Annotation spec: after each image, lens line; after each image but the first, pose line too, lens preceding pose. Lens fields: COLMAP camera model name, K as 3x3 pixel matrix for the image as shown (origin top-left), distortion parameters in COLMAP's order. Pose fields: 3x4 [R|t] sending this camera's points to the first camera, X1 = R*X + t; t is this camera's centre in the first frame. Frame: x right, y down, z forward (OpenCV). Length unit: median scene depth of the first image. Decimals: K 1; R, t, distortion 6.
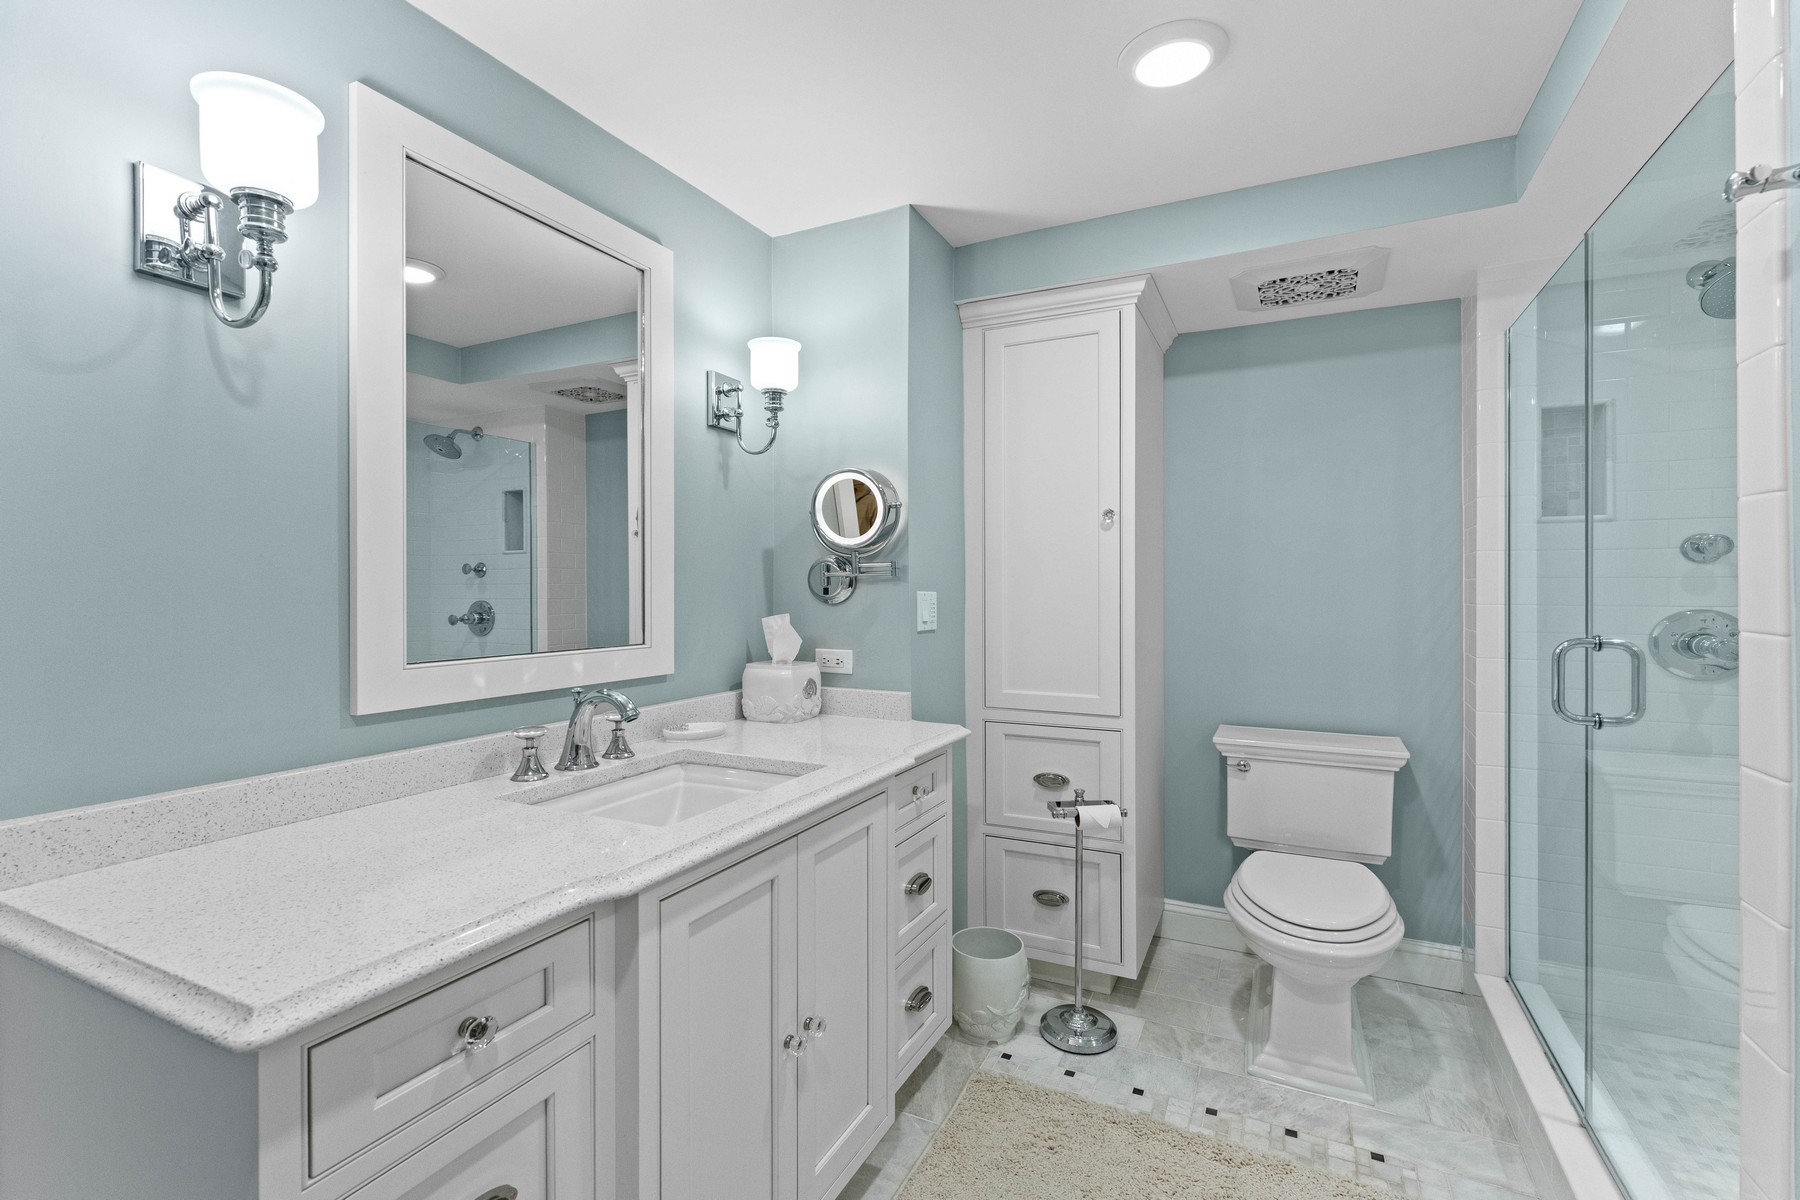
lens RADIAL K [[815.8, 0, 894.1], [0, 815.8, 594.0], [0, 0, 1]] dist [-0.000989, 0.000069]
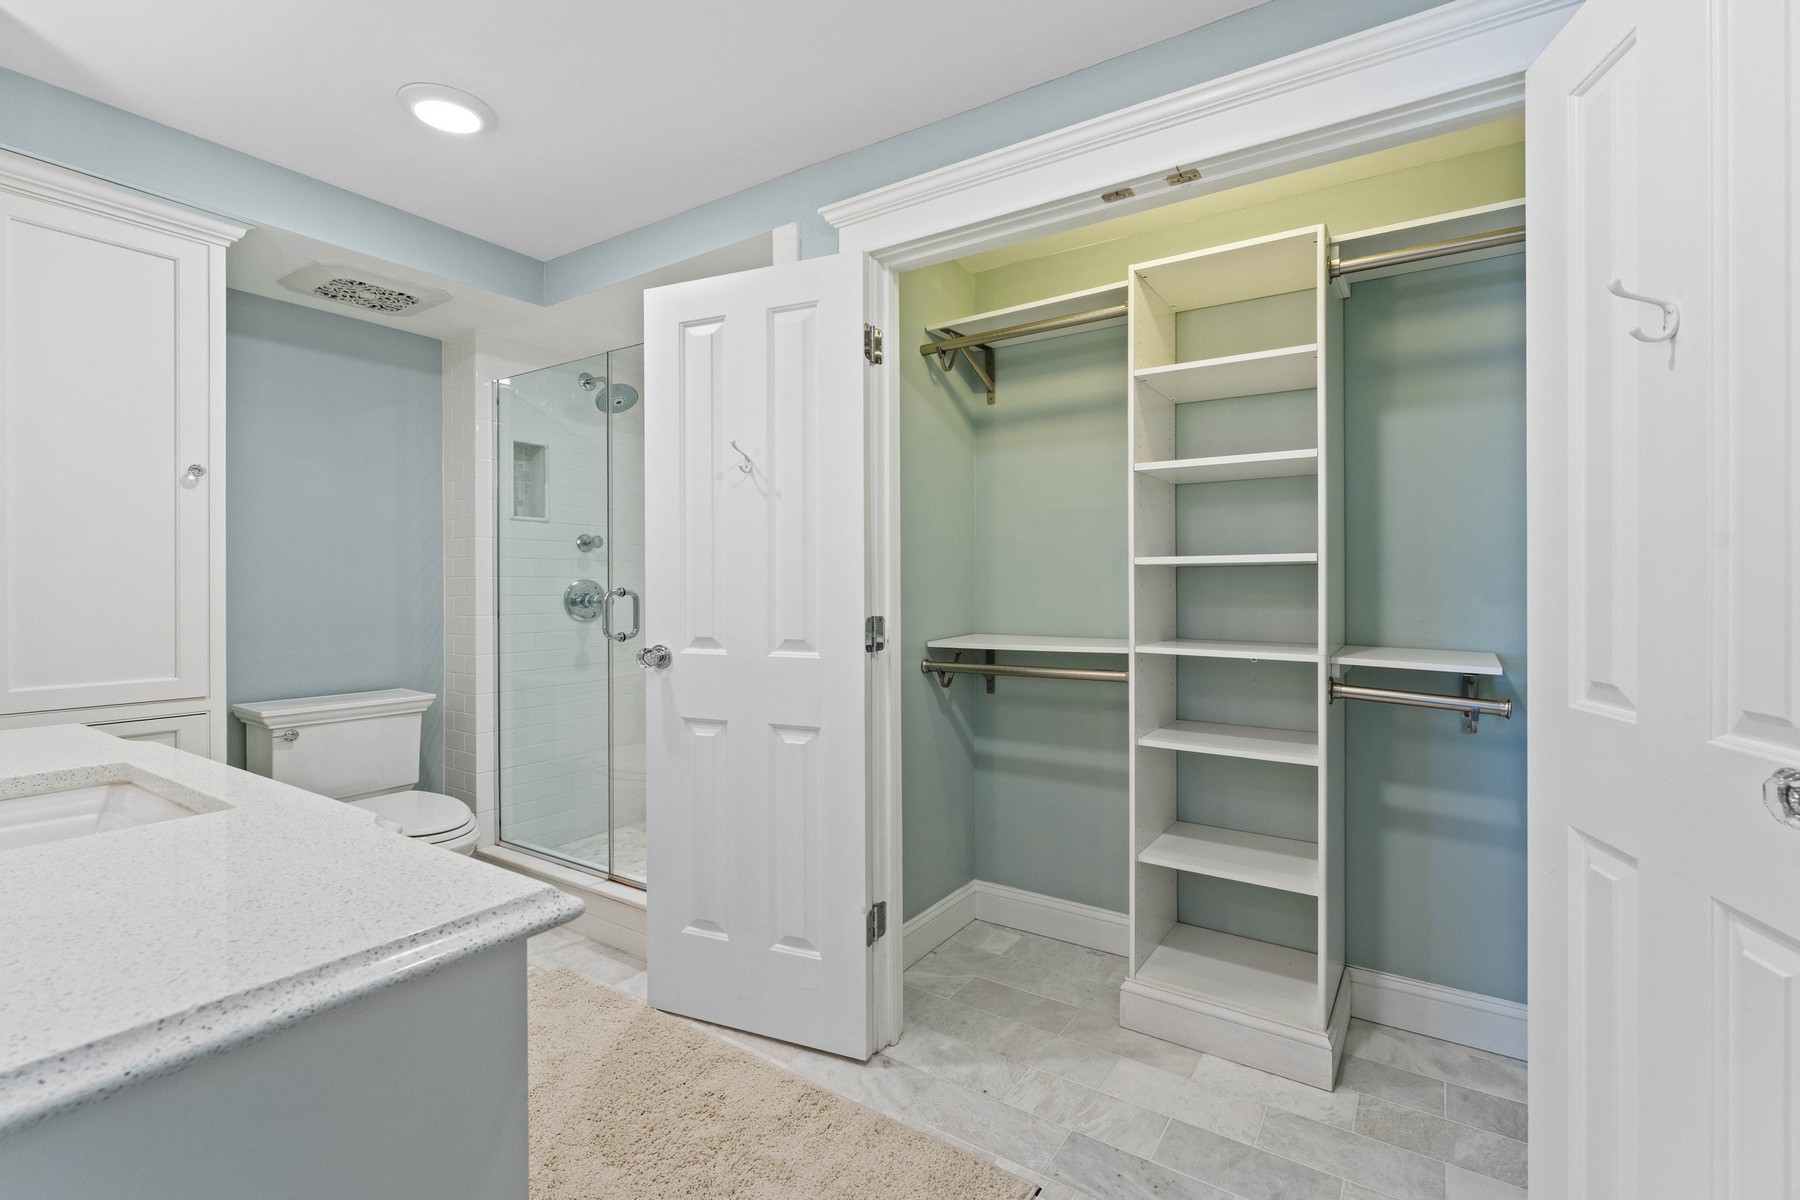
lens RADIAL K [[815.8, 0, 901.2], [0, 815.8, 593.7], [0, 0, 1]] dist [-0.000989, 0.000069]
pose [[0.123442, -0.007224, 0.992325, -0.527098], [0.010324, 0.999929, 0.005995, 0.039471], [-0.992298, 0.009505, 0.123508, 0.127863]]
